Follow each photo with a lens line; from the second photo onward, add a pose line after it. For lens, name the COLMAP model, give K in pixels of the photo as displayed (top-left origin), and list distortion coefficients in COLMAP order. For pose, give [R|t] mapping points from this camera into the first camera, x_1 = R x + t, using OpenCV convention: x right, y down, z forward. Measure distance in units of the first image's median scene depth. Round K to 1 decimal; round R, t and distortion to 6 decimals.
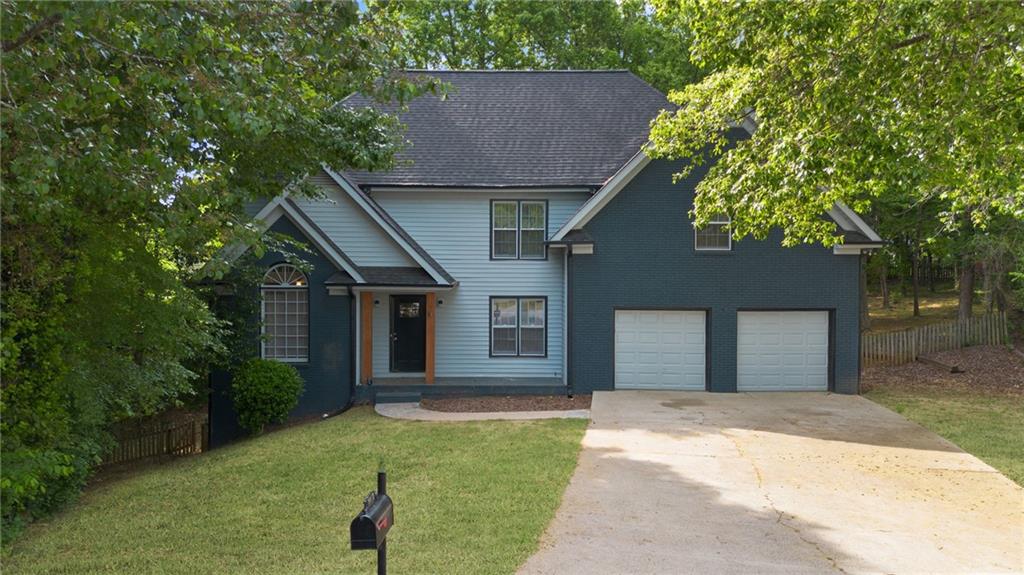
lens RADIAL K [[729.9, 0, 521.1], [0, 729.9, 284.9], [0, 0, 1]] dist [0.073050, -0.006542]
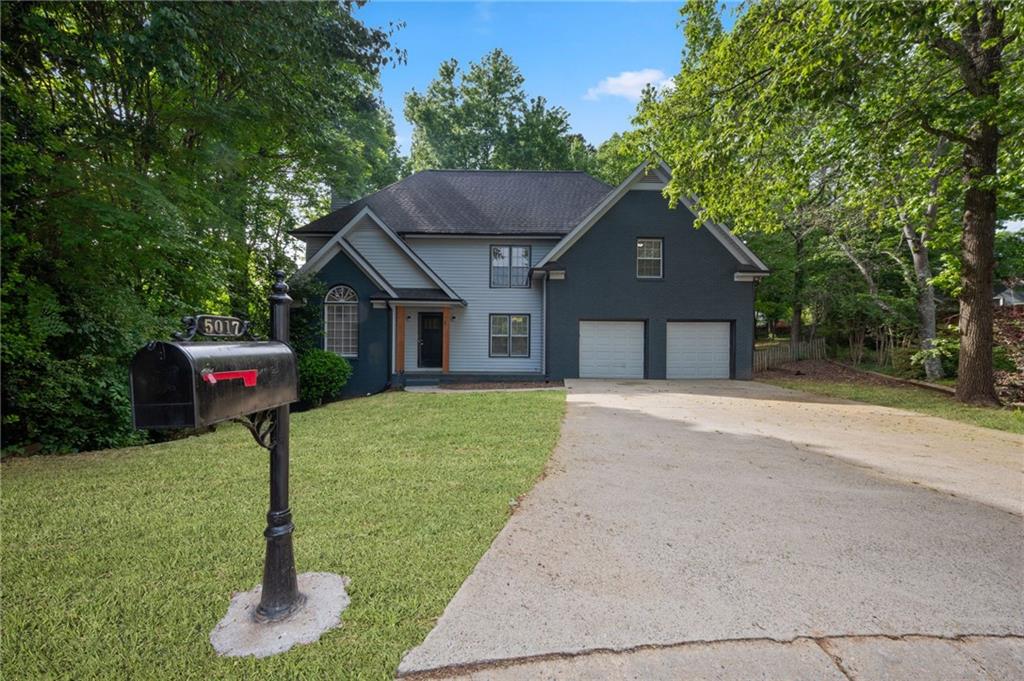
lens RADIAL K [[406.9, 0, 512.0], [0, 406.9, 340.5], [0, 0, 1]] dist [0.001490, 0.000177]
pose [[0.999925, 0.004775, 0.011311, -0.008403], [-0.004464, 0.999617, -0.027316, 0.093730], [-0.011437, 0.027263, 0.999563, 0.230596]]
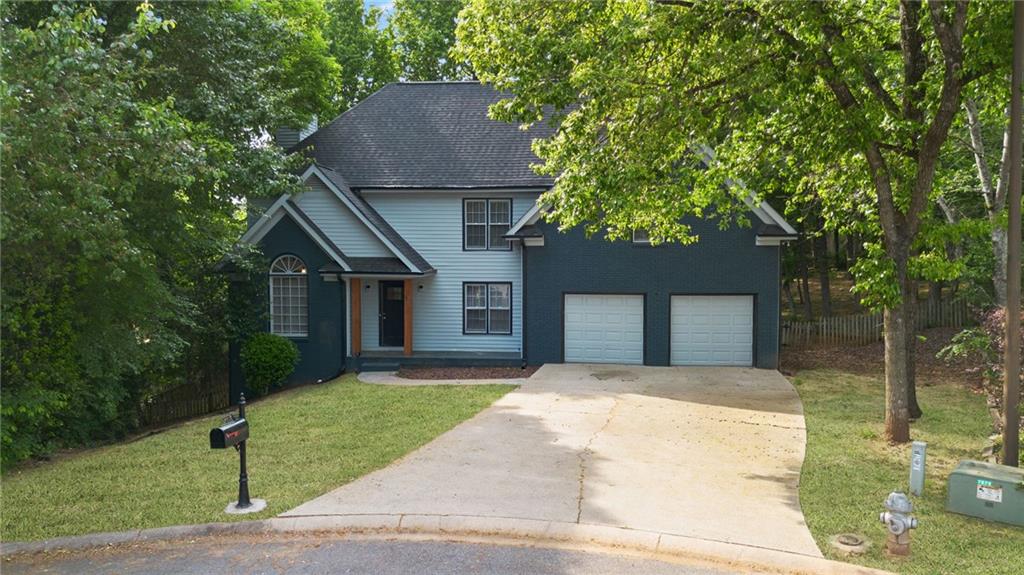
lens RADIAL K [[729.9, 0, 521.1], [0, 729.9, 284.9], [0, 0, 1]] dist [0.073050, -0.006542]
pose [[0.994619, 0.001948, -0.103587, 0.179807], [0.000900, 0.999623, 0.027438, -0.012180], [0.103601, -0.027383, 0.994242, -0.153019]]
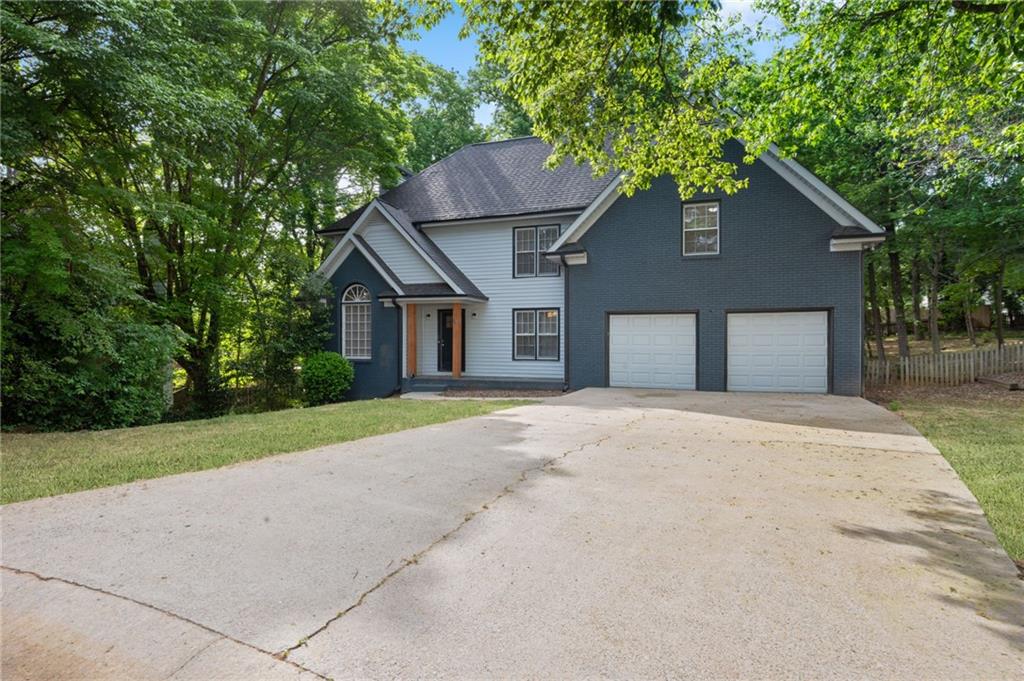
lens RADIAL K [[510.8, 0, 512.0], [0, 510.8, 340.5], [0, 0, 1]] dist [-0.007335, 0.000380]
pose [[0.943020, -0.003406, -0.332719, 0.246844], [-0.004720, 0.999710, -0.023611, 0.092144], [0.332703, 0.023836, 0.942730, 0.228885]]
